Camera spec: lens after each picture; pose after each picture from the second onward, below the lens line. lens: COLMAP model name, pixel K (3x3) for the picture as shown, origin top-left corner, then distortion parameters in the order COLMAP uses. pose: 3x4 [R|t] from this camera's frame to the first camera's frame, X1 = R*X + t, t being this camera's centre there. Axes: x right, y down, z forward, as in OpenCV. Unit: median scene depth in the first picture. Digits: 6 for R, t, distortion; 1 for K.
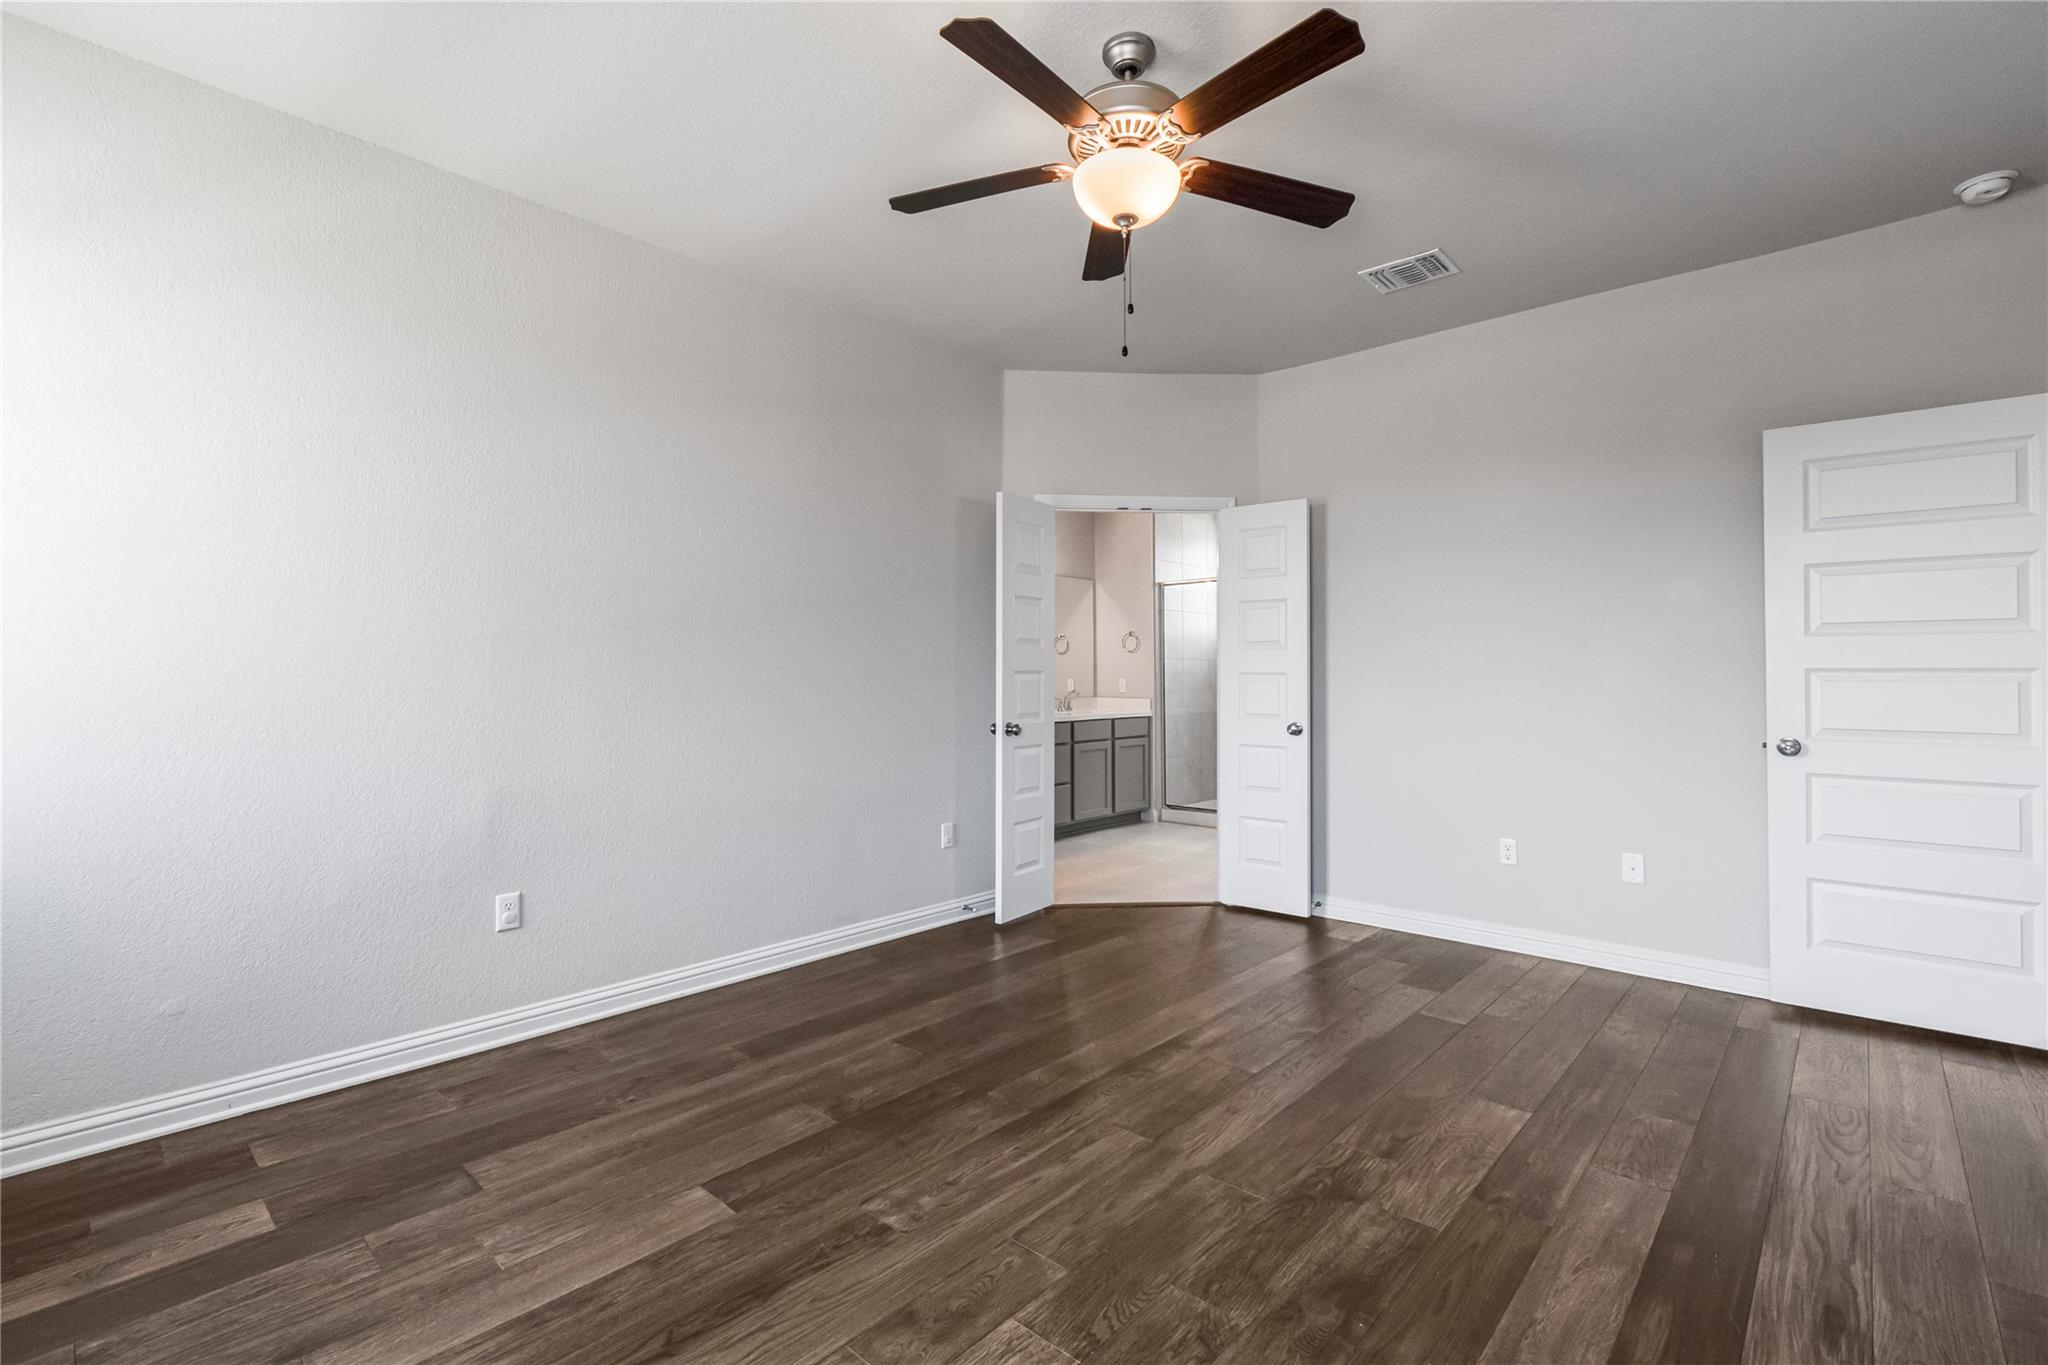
lens RADIAL K [[911.4, 0, 994.2], [0, 911.4, 670.6], [0, 0, 1]] dist [0.001773, -0.001315]
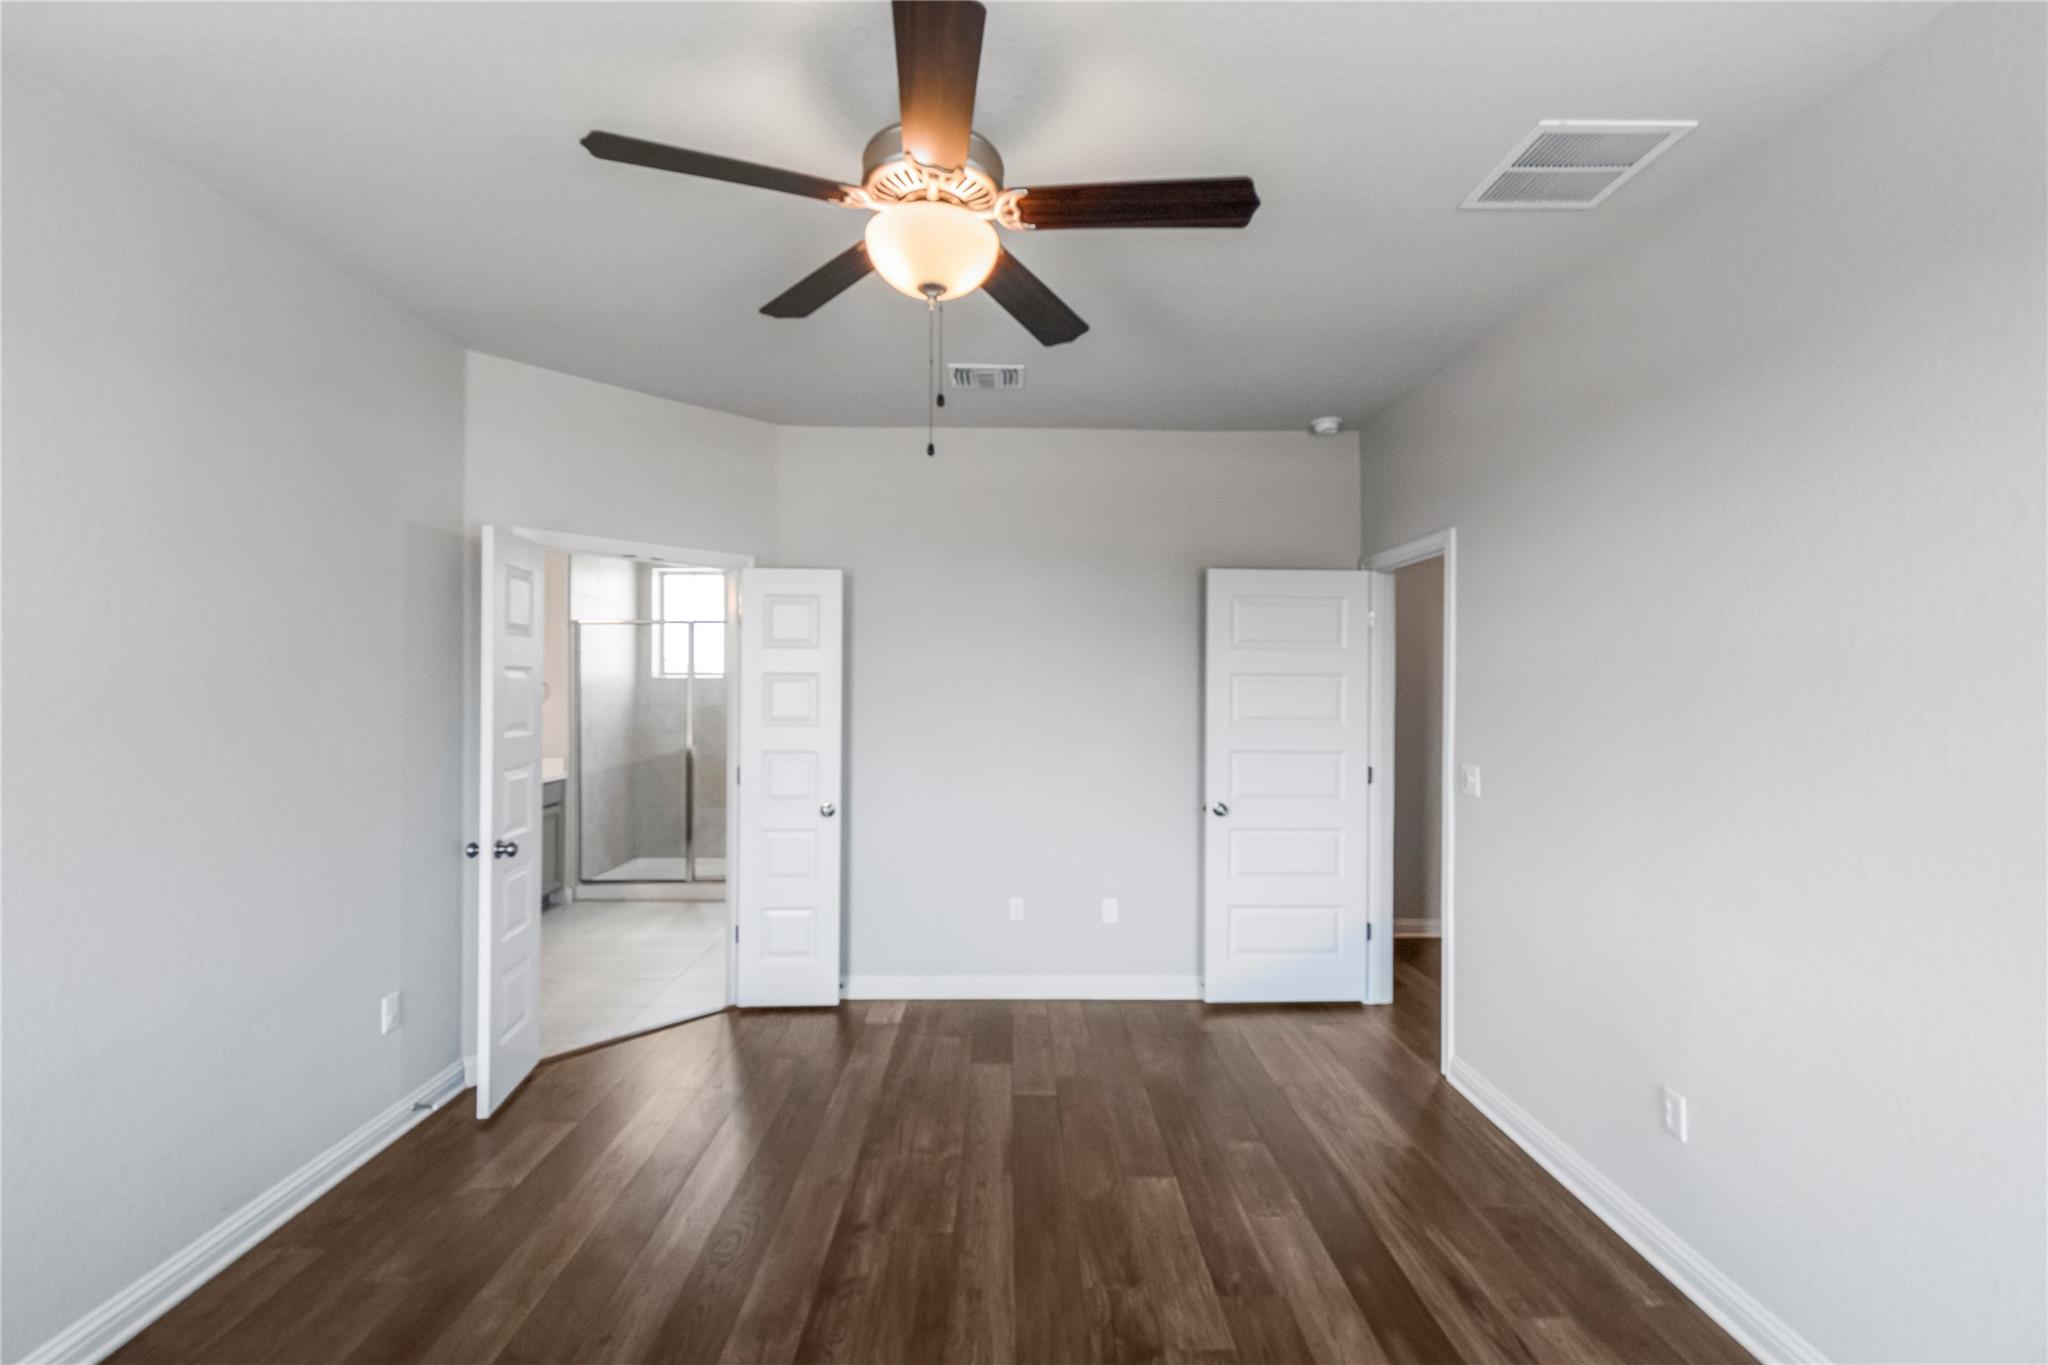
lens RADIAL K [[911.4, 0, 1027.4], [0, 911.4, 691.4], [0, 0, 1]] dist [0.001773, -0.001315]
pose [[0.721992, -0.000029, 0.691901, -0.219498], [-0.006306, 0.999958, 0.006622, -0.083619], [-0.691872, -0.009145, 0.721962, 0.208901]]
